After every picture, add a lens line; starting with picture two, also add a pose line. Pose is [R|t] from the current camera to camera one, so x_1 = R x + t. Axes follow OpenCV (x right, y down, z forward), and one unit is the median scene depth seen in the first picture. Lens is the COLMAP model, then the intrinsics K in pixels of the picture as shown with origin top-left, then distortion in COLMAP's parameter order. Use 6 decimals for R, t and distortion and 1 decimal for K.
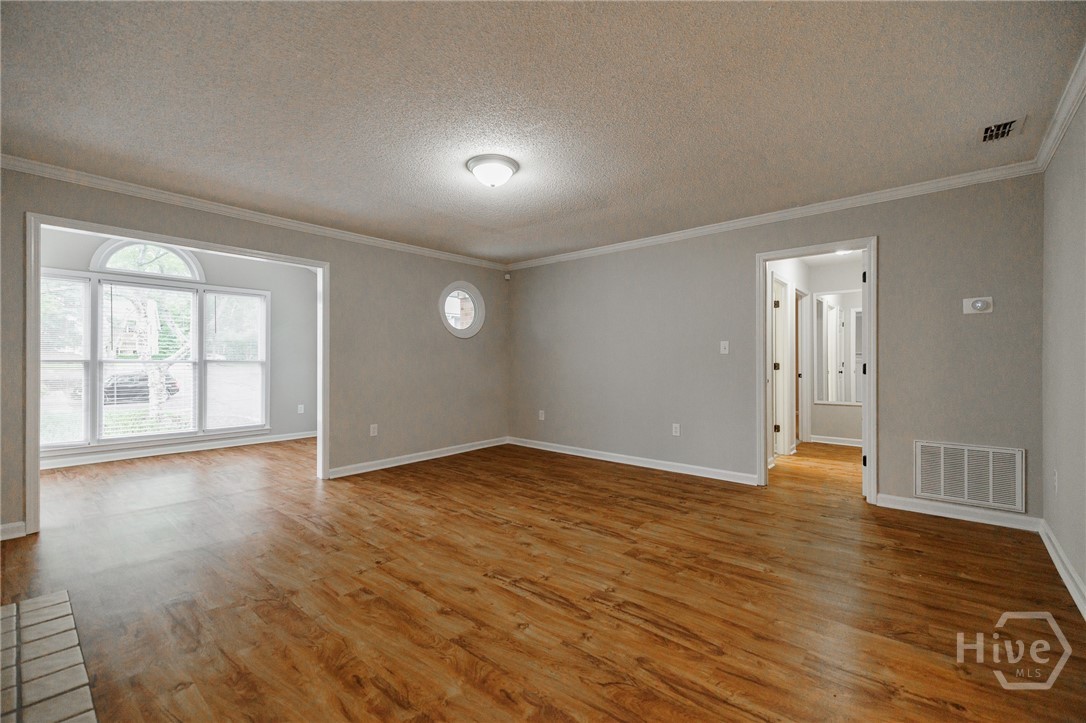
lens RADIAL K [[457.6, 0, 543.0], [0, 457.6, 363.1], [0, 0, 1]] dist [0.000144, 0.000715]
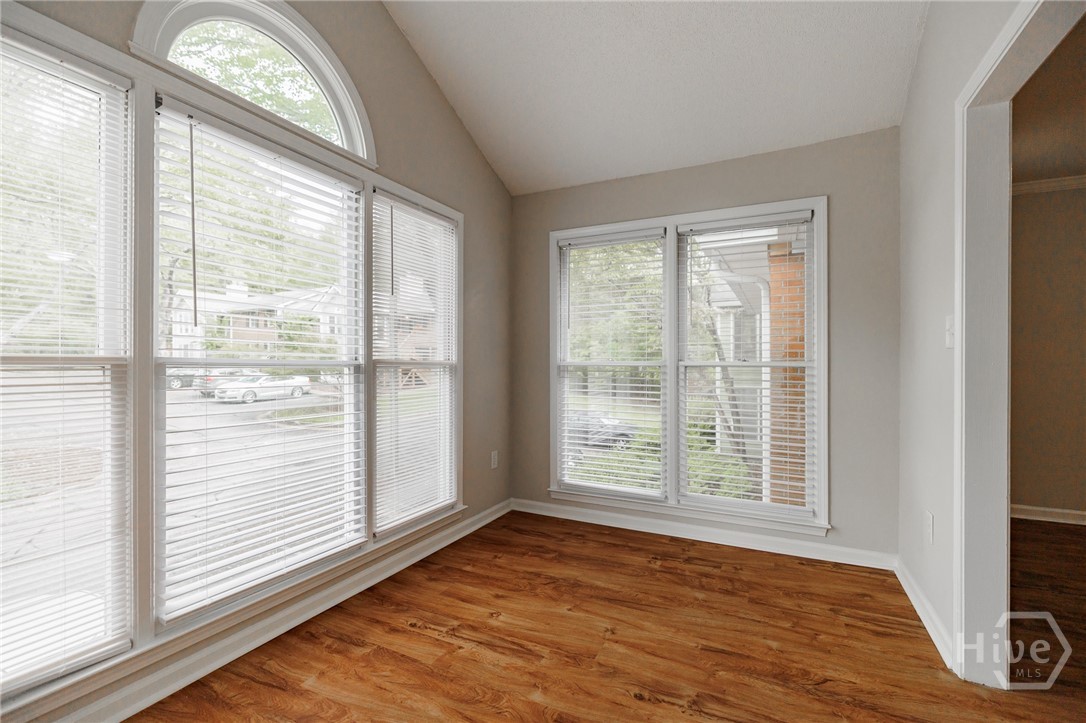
lens RADIAL K [[492.2, 0, 540.7], [0, 492.2, 360.6], [0, 0, 1]] dist [-0.000795, 0.000009]
pose [[0.970295, 0.008655, 0.241769, -0.101530], [-0.006576, 0.999934, -0.009402, -0.000442], [-0.241834, 0.007533, 0.970288, 0.078937]]
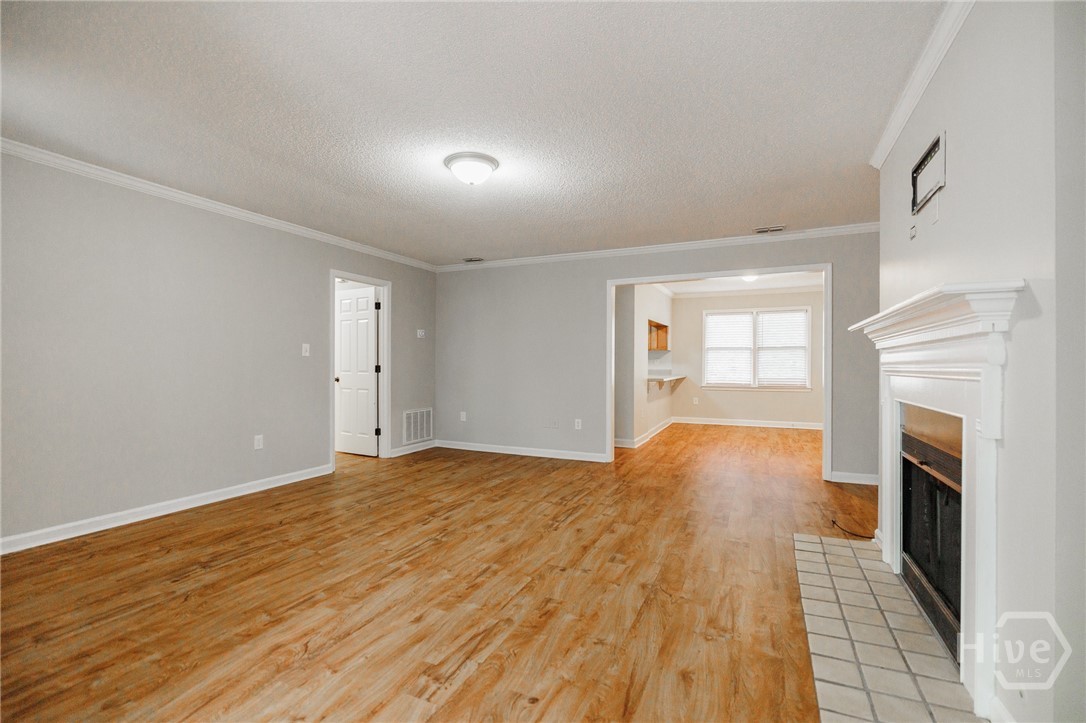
lens RADIAL K [[492.2, 0, 543.4], [0, 492.2, 361.0], [0, 0, 1]] dist [-0.000795, 0.000009]
pose [[-0.288114, 0.006209, 0.957576, -1.194116], [0.002010, 0.999981, -0.005879, -0.002522], [-0.957594, 0.000231, -0.288121, 1.183373]]
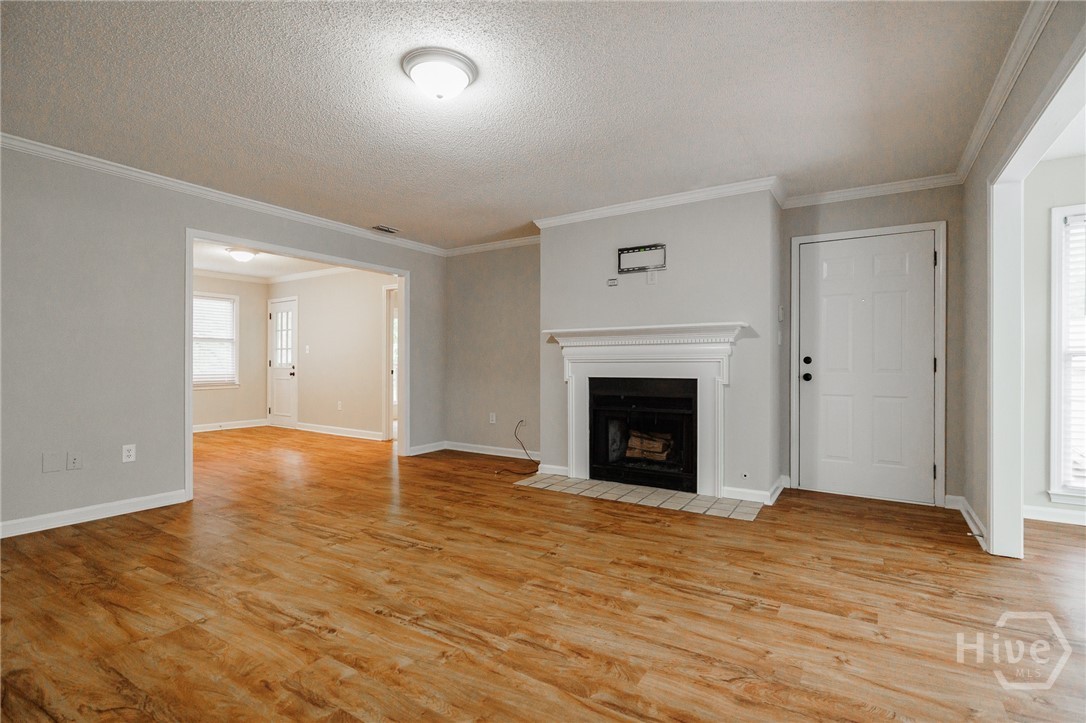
lens RADIAL K [[507.4, 0, 549.3], [0, 507.4, 364.4], [0, 0, 1]] dist [-0.004879, 0.000114]
pose [[-0.987859, -0.000303, -0.155352, -0.160181], [-0.001062, 0.999988, 0.004803, 0.018010], [0.155348, 0.004909, -0.987848, 1.837085]]
